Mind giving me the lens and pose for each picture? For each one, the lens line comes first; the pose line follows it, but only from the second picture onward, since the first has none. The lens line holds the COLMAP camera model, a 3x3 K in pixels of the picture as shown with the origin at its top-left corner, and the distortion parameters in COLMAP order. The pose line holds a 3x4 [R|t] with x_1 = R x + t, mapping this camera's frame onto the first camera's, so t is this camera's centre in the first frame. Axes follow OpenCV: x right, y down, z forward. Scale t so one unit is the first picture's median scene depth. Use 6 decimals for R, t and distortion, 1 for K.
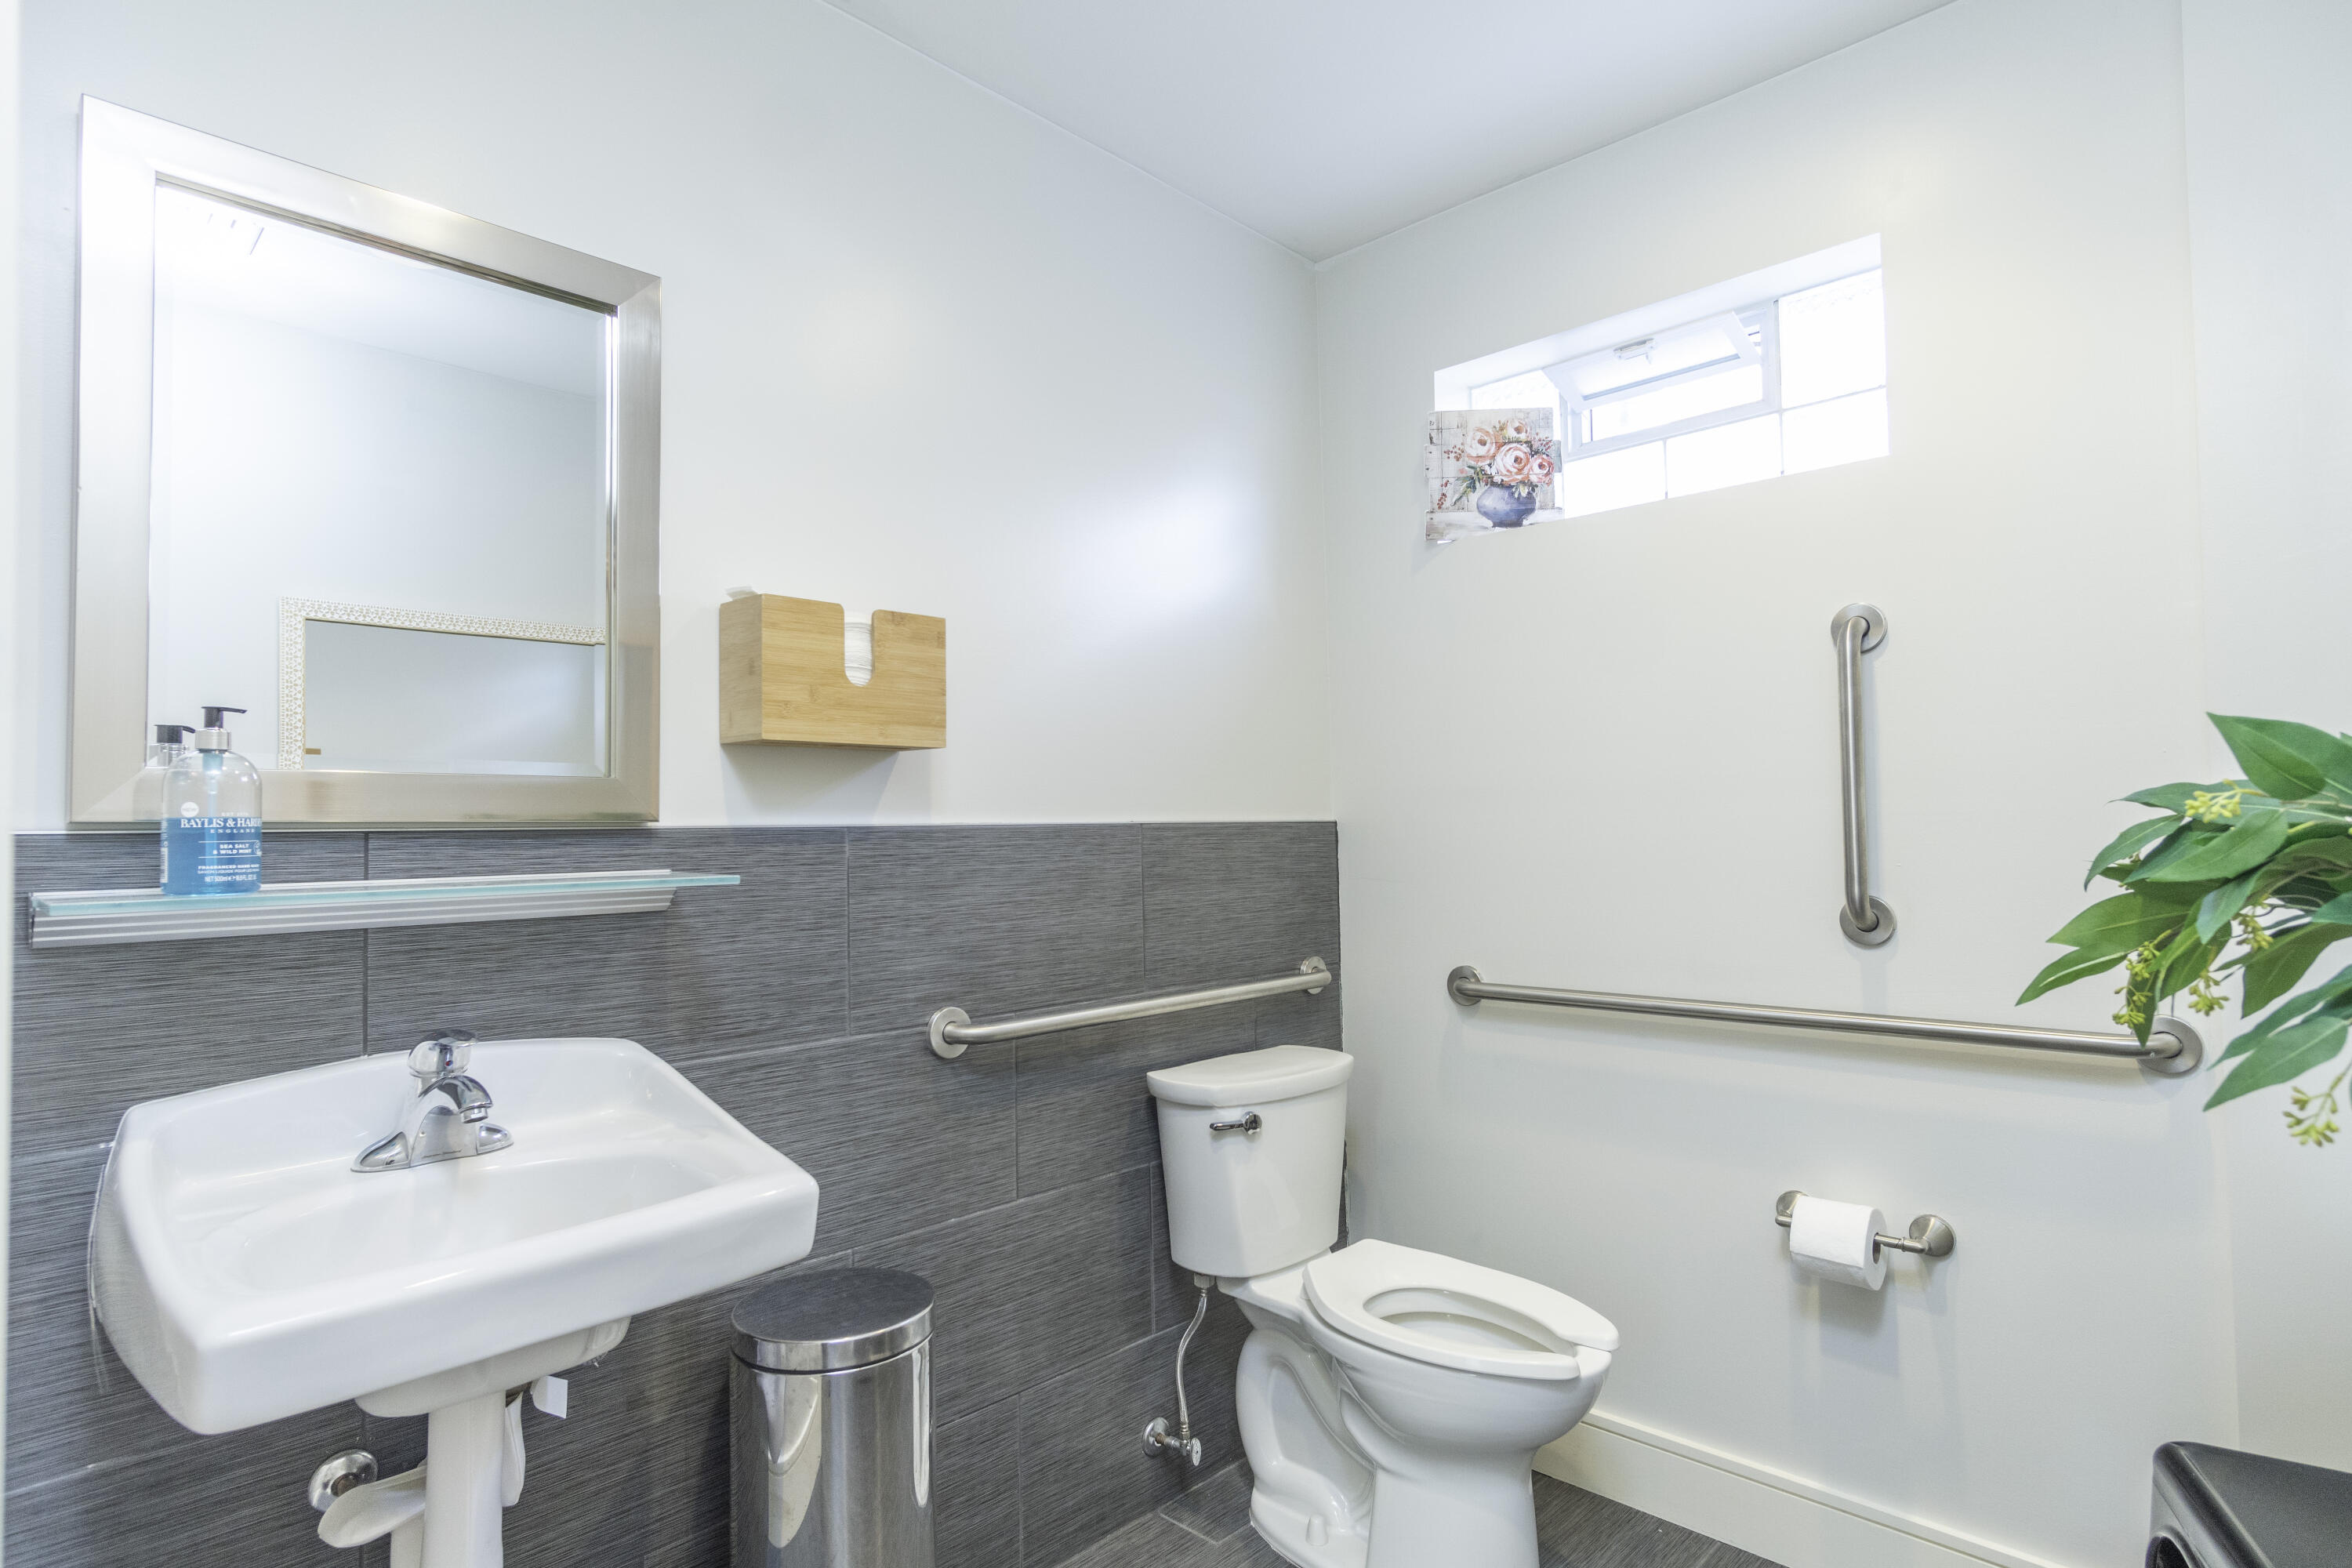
lens RADIAL K [[1287.5, 0, 1183.6], [0, 1287.5, 792.5], [0, 0, 1]] dist [-0.002757, 0.009540]
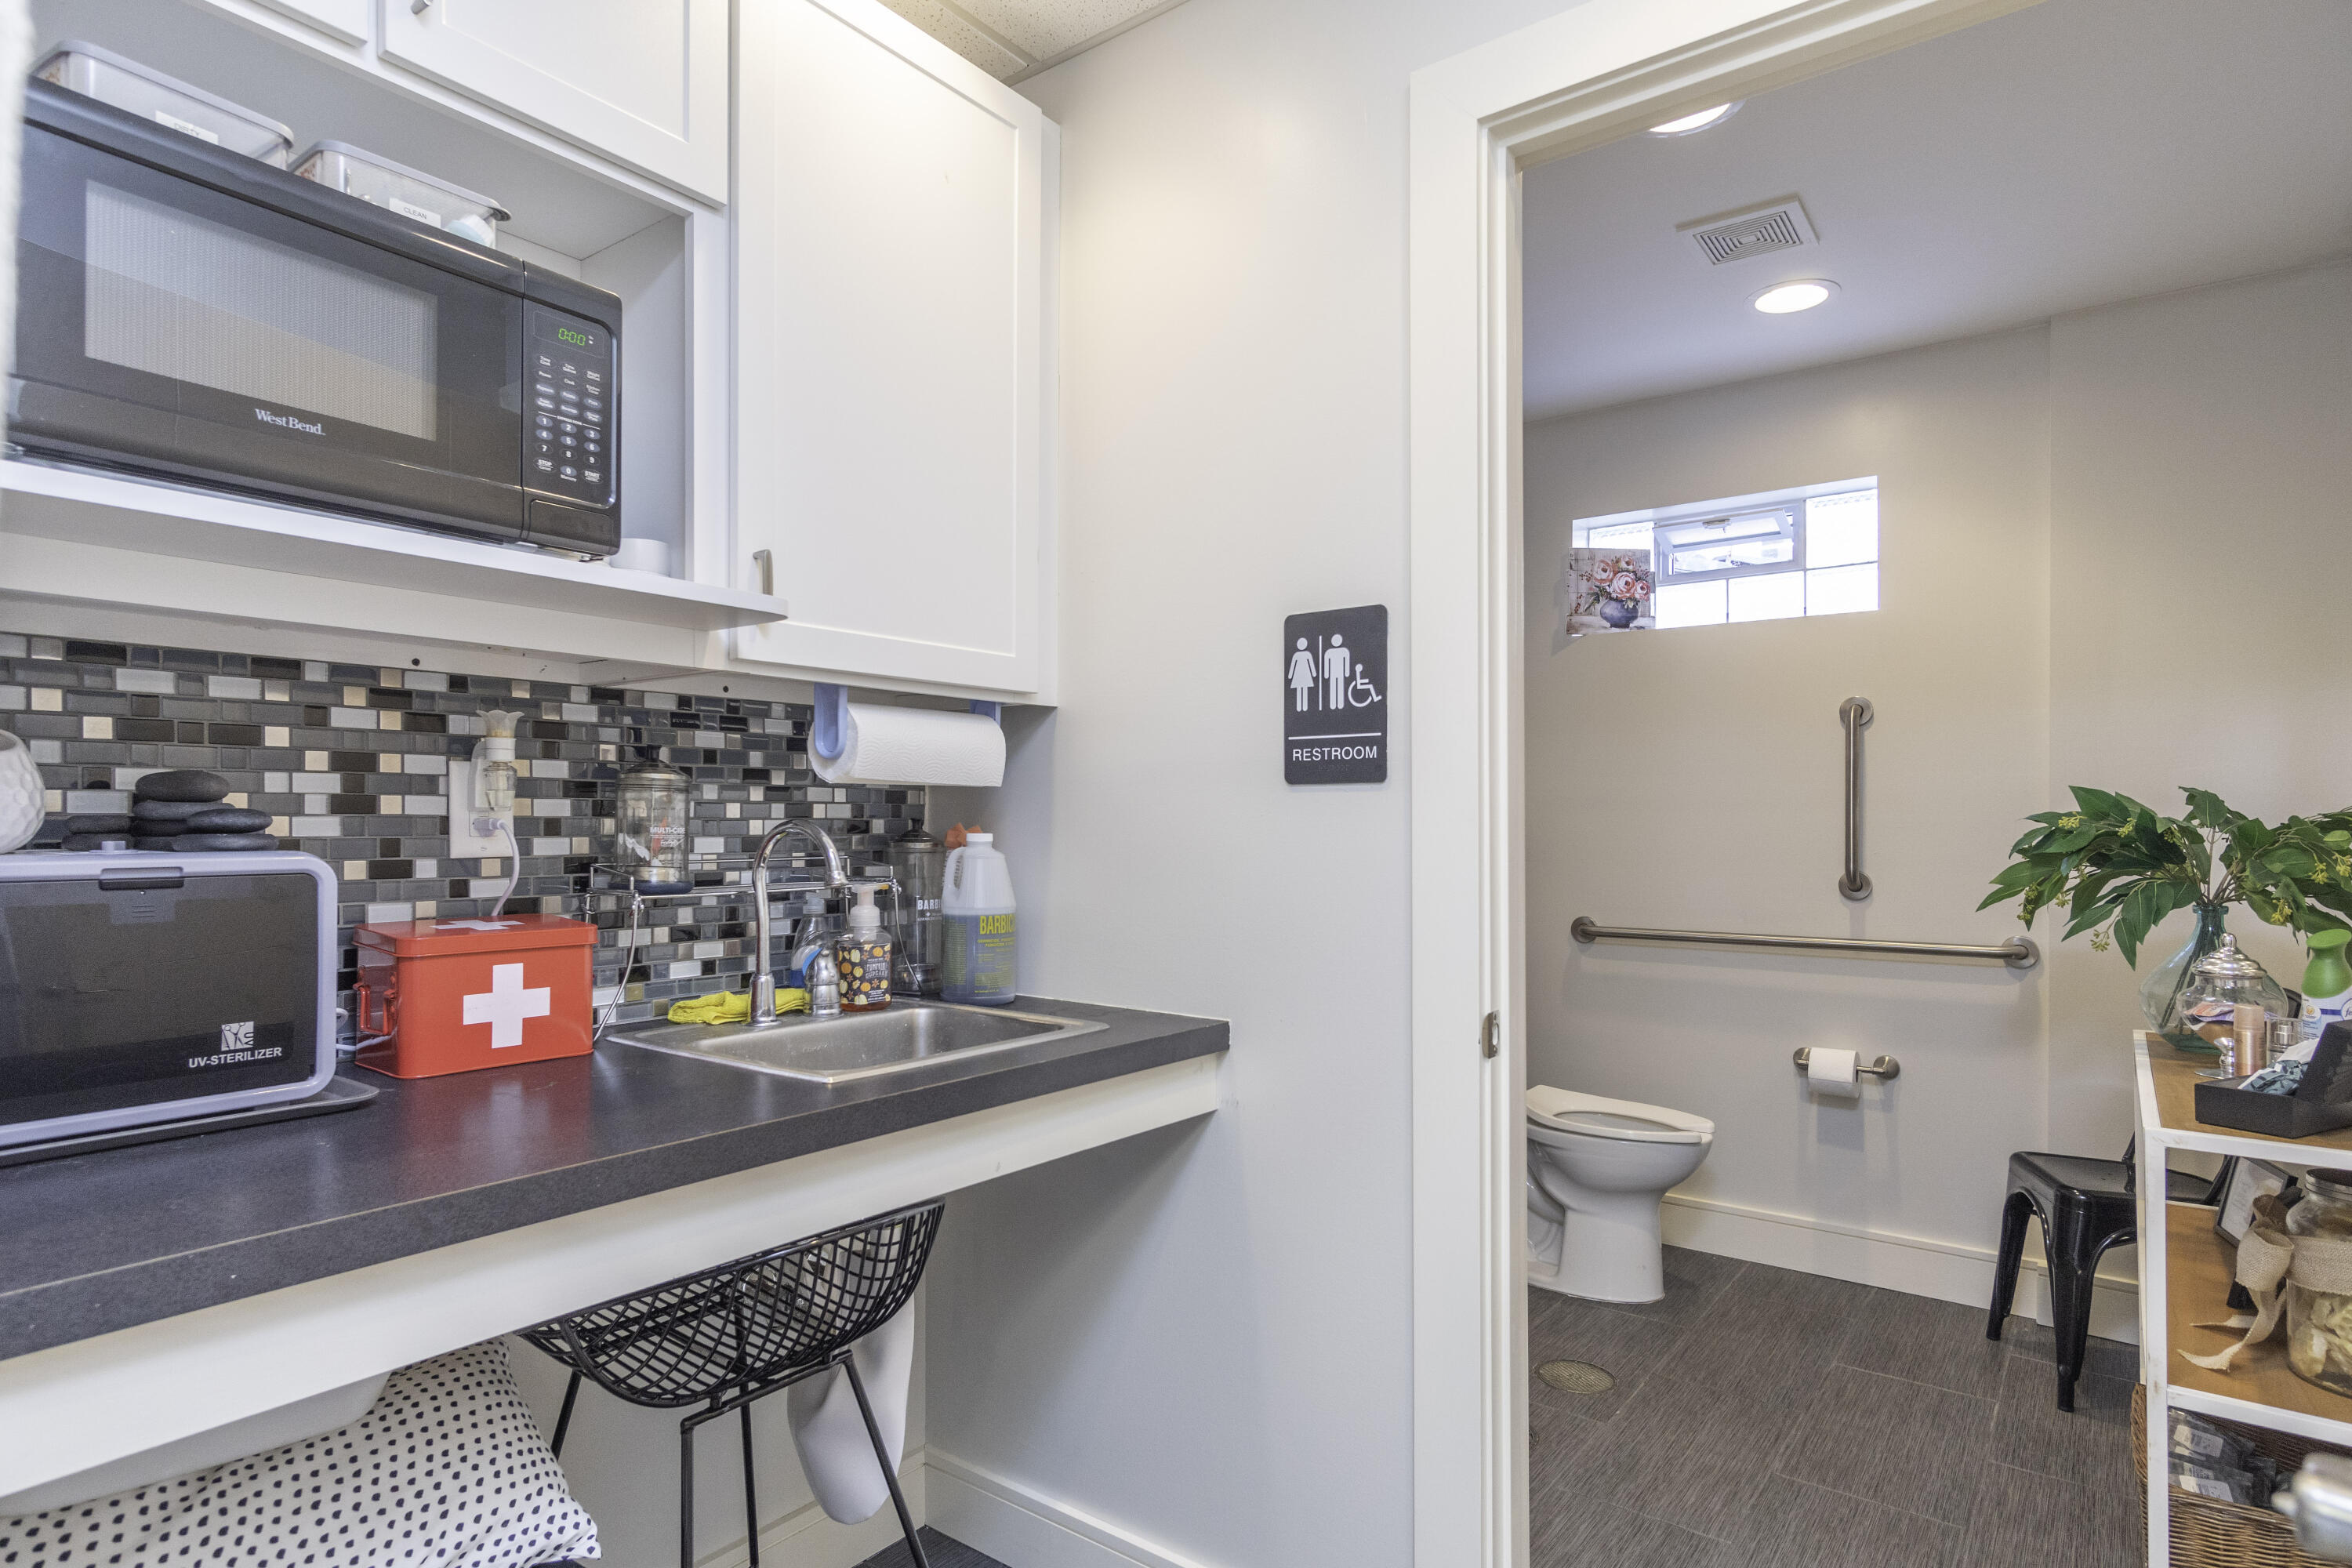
lens RADIAL K [[1238.1, 0, 1219.1], [0, 1238.1, 821.6], [0, 0, 1]] dist [-0.005748, 0.002472]
pose [[0.993888, 0.020038, 0.108564, -0.577296], [-0.023119, 0.999363, 0.027198, -0.009751], [-0.107950, -0.029542, 0.993717, -0.630425]]
